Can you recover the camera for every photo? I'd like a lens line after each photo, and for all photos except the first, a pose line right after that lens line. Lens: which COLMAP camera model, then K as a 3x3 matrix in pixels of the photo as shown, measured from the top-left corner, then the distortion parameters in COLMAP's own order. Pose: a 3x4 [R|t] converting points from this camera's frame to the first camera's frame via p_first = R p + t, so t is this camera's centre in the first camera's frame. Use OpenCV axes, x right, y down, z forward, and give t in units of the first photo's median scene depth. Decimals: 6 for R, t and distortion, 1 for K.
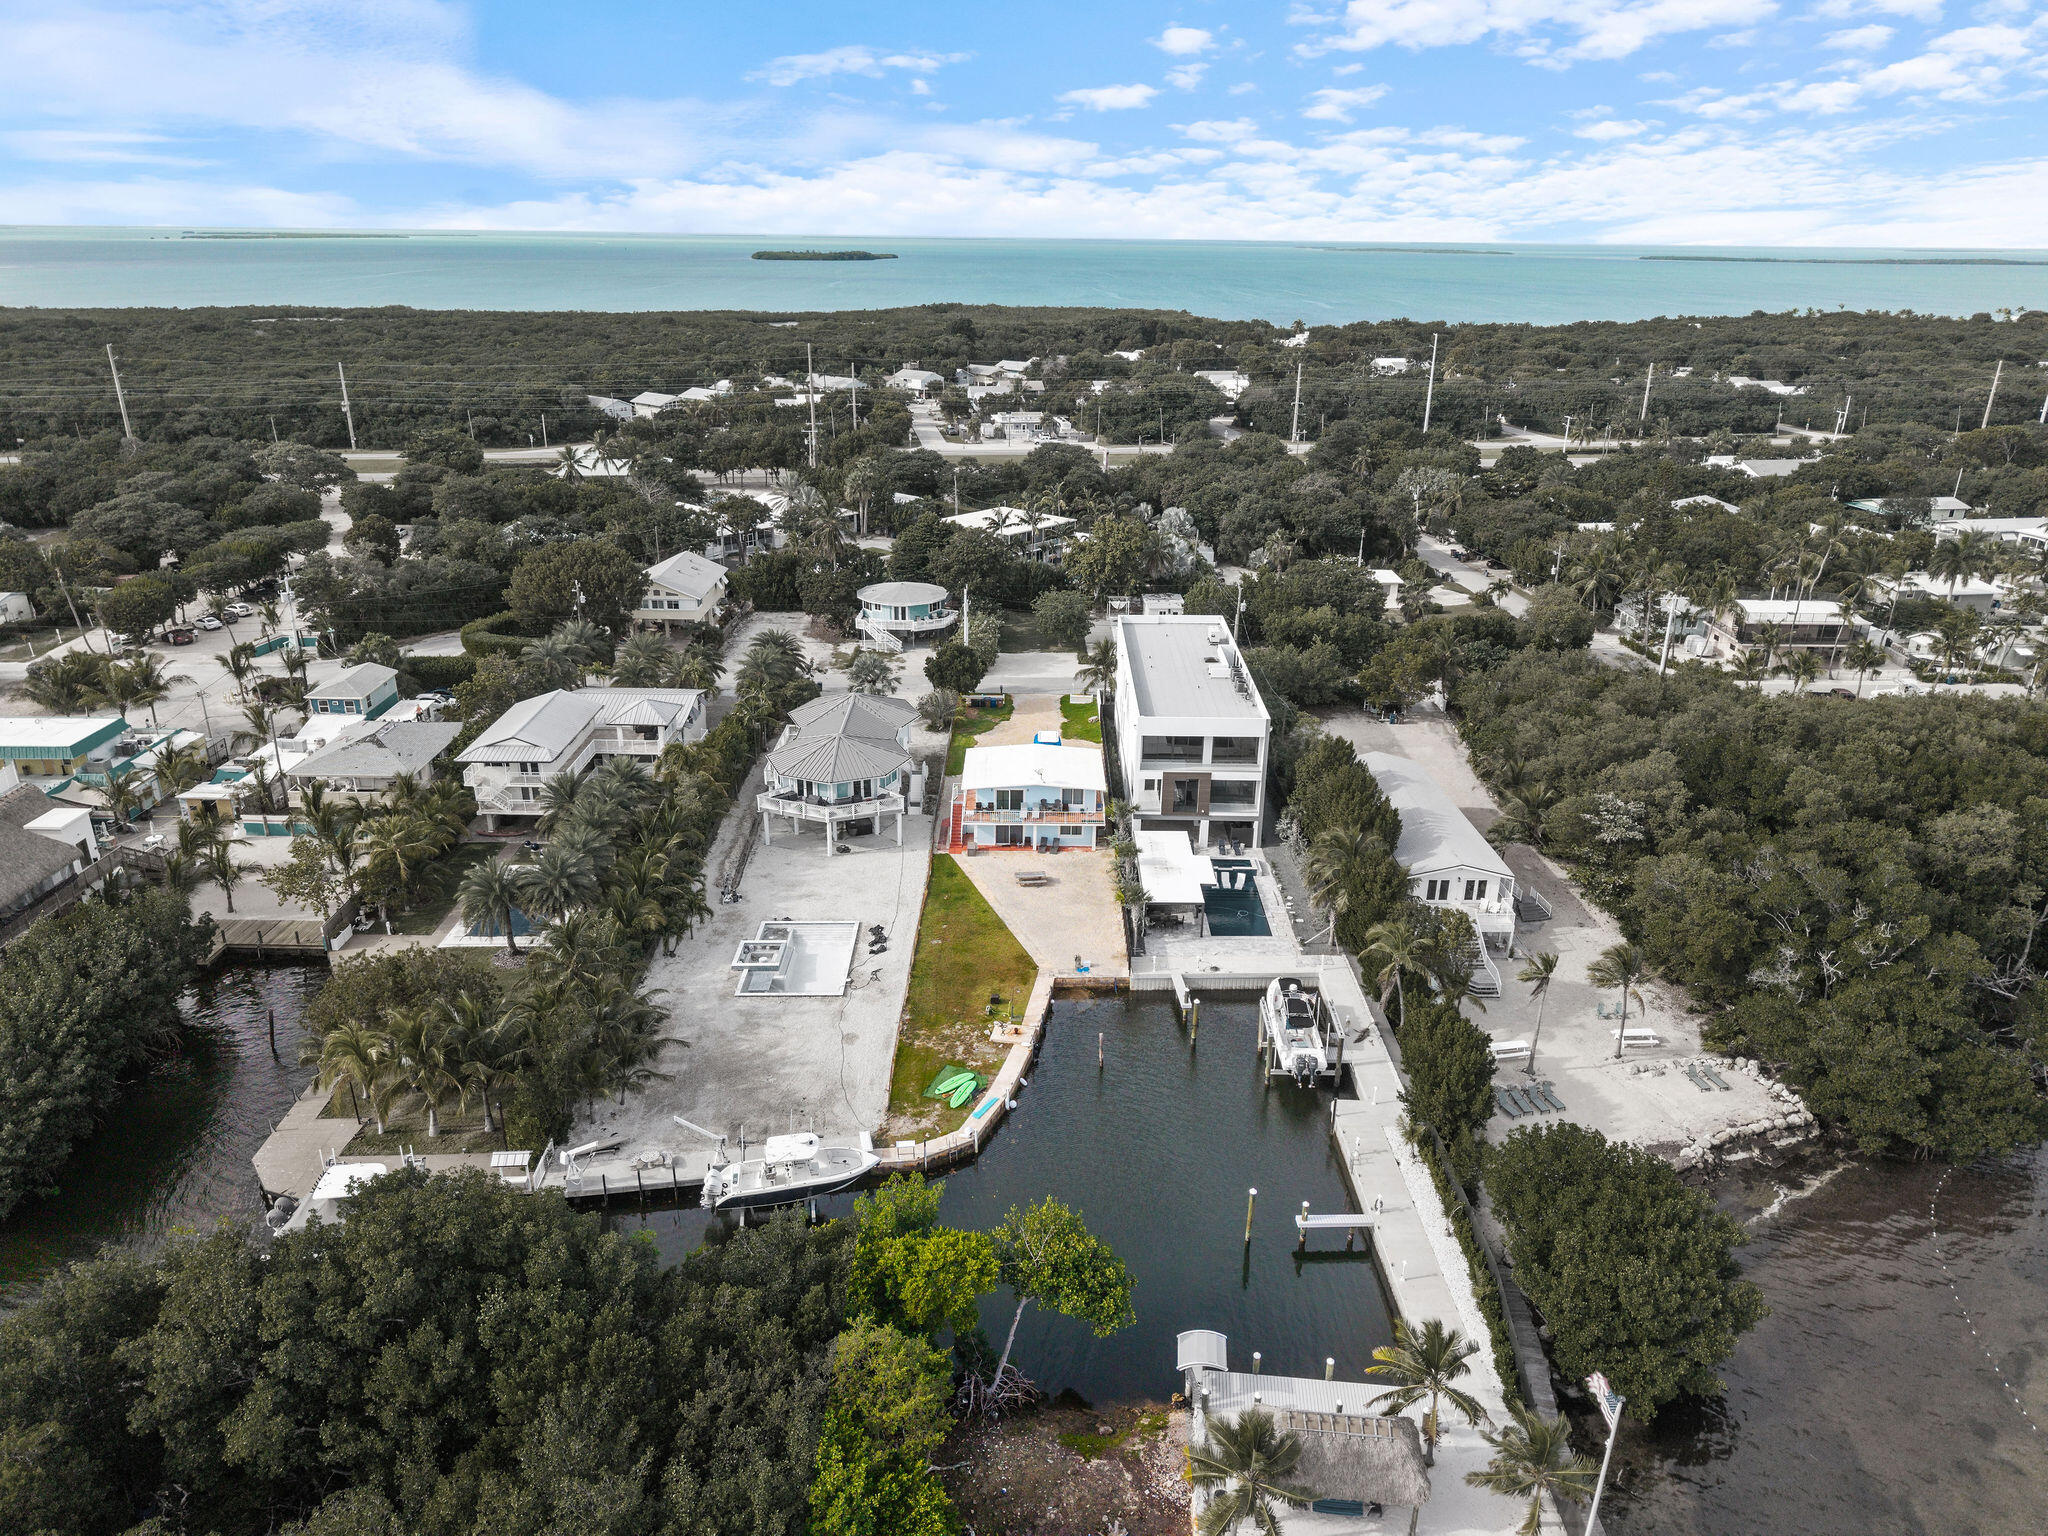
lens RADIAL K [[1368.5, 0, 1034.6], [0, 1368.5, 774.4], [0, 0, 1]] dist [0.038193, -0.016199]
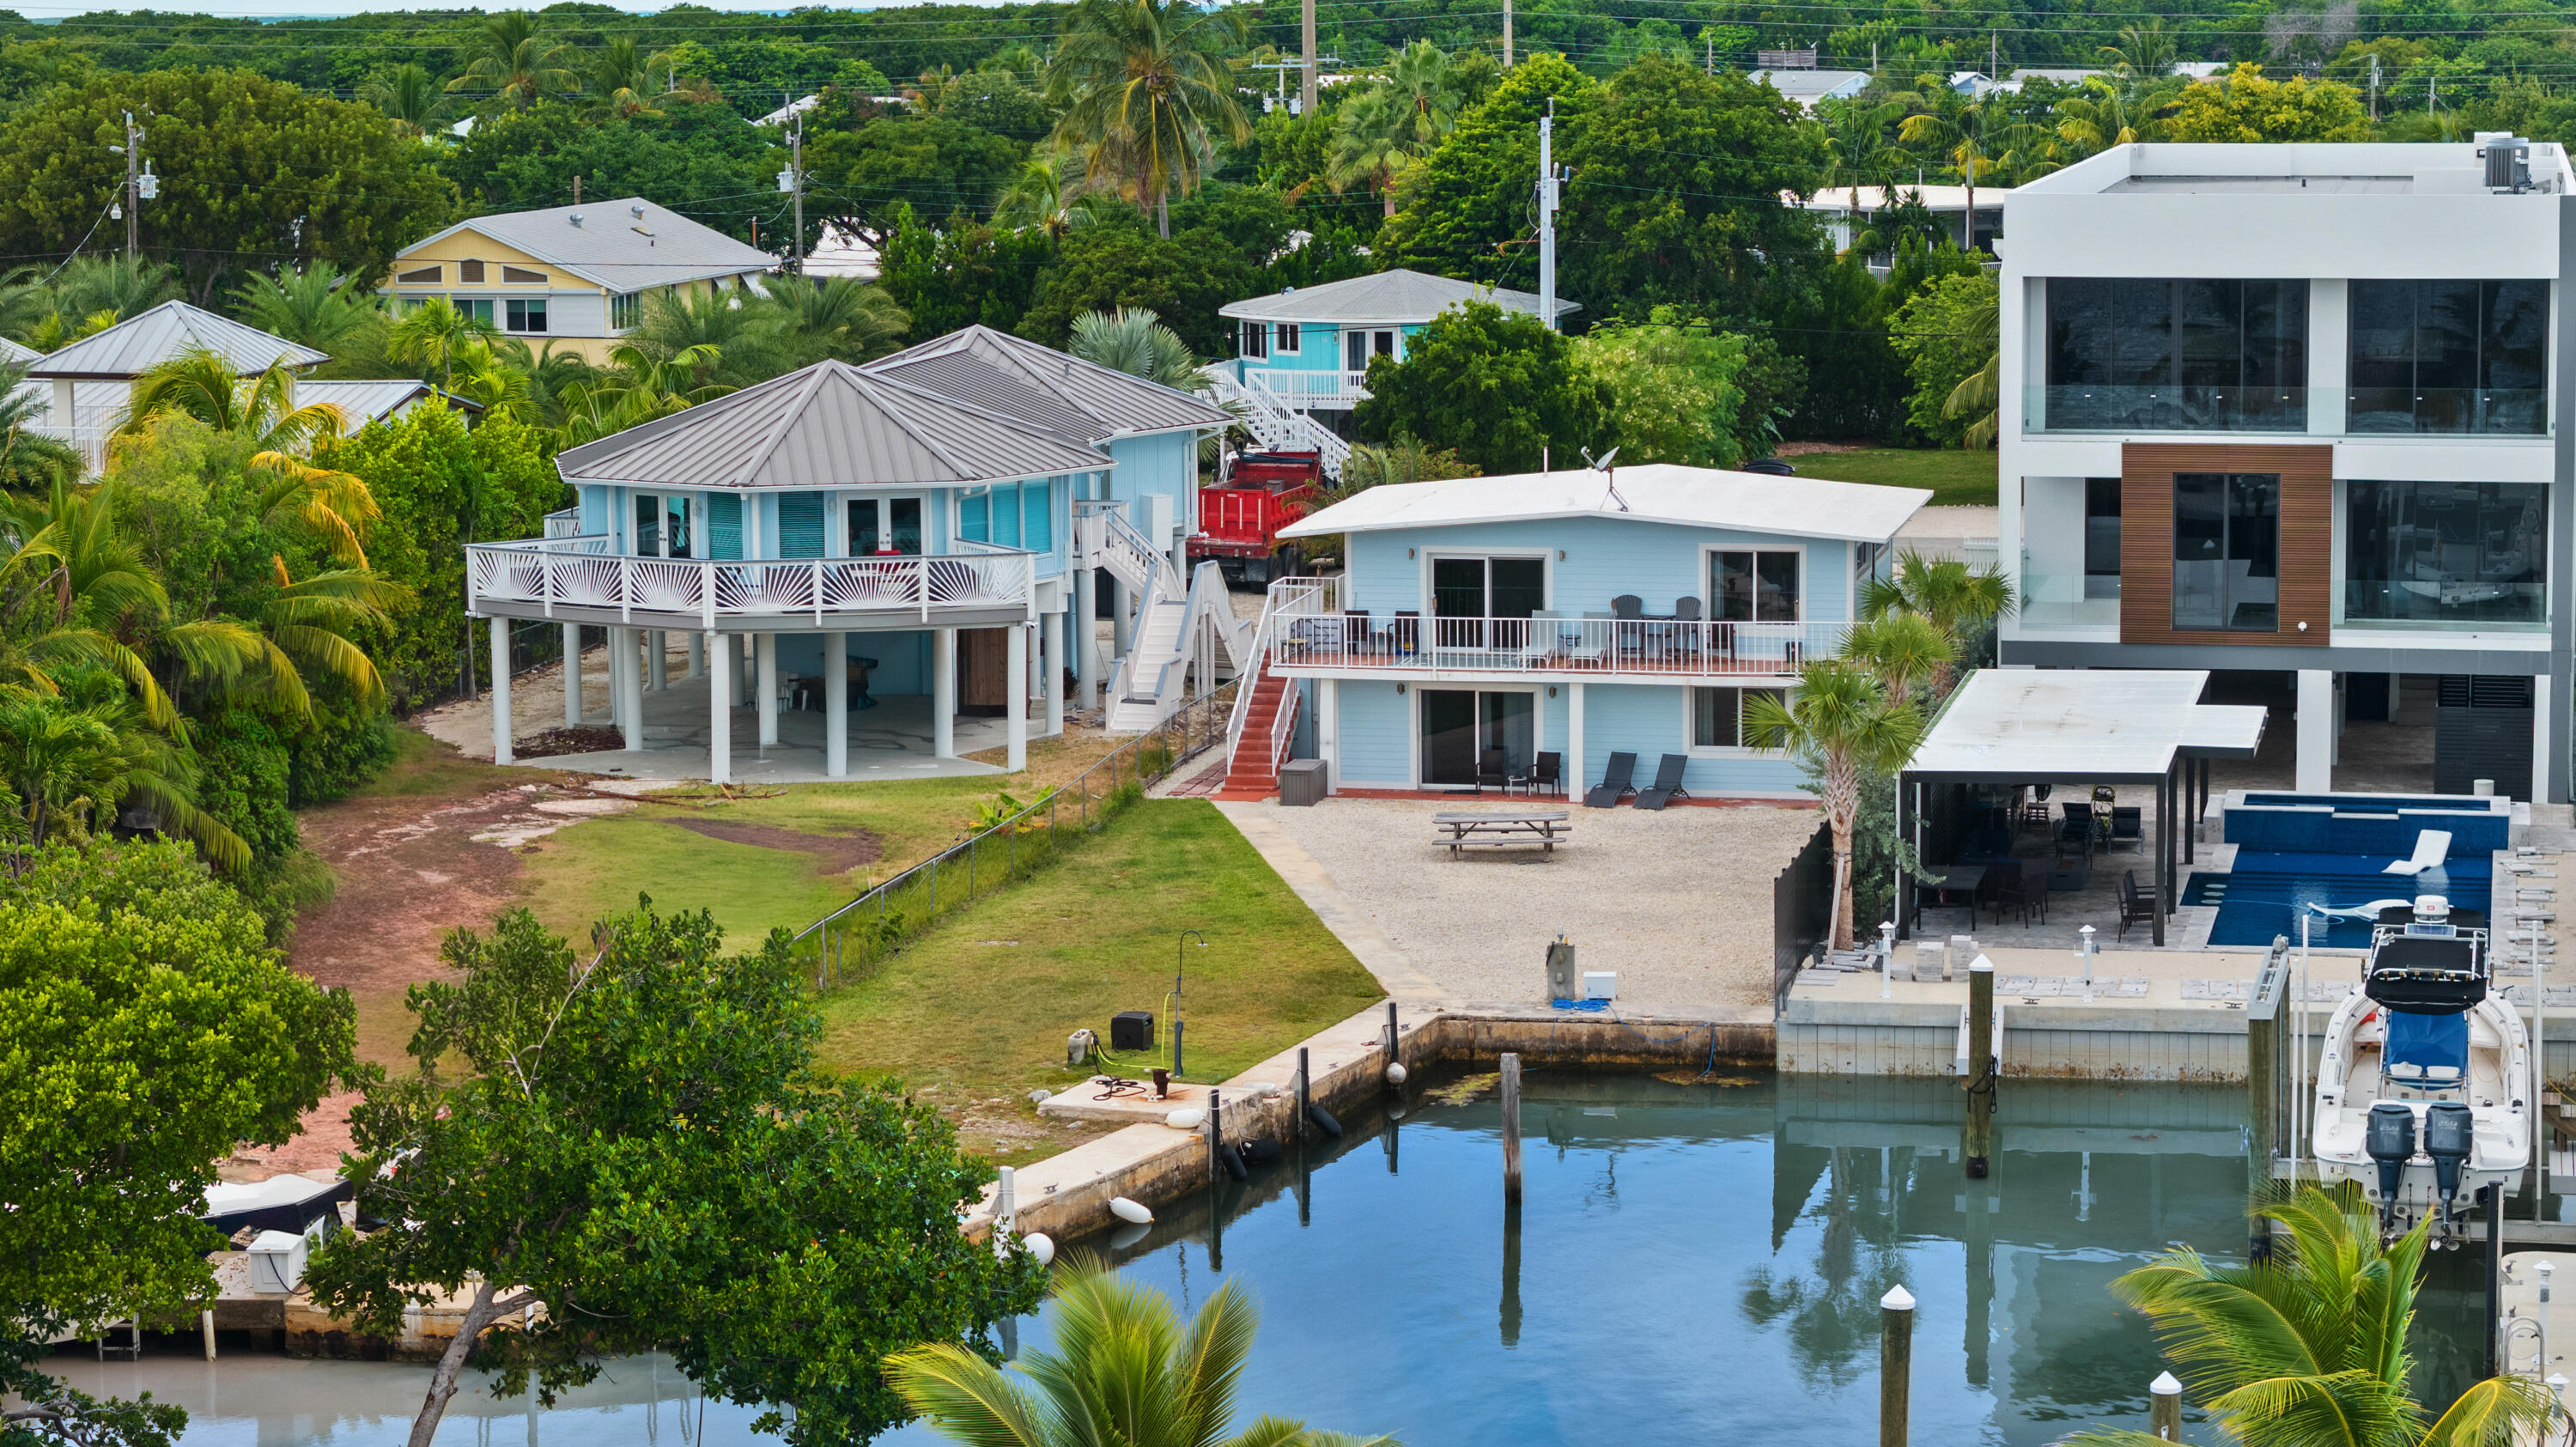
lens RADIAL K [[5197.4, 0, 1278.6], [0, 5197.4, 712.3], [0, 0, 1]] dist [-0.095577, 0.000000]
pose [[0.974990, 0.011701, -0.221941, 0.149600], [-0.063716, 0.971411, -0.228695, 0.251368], [0.212920, 0.237117, 0.947861, 0.150059]]
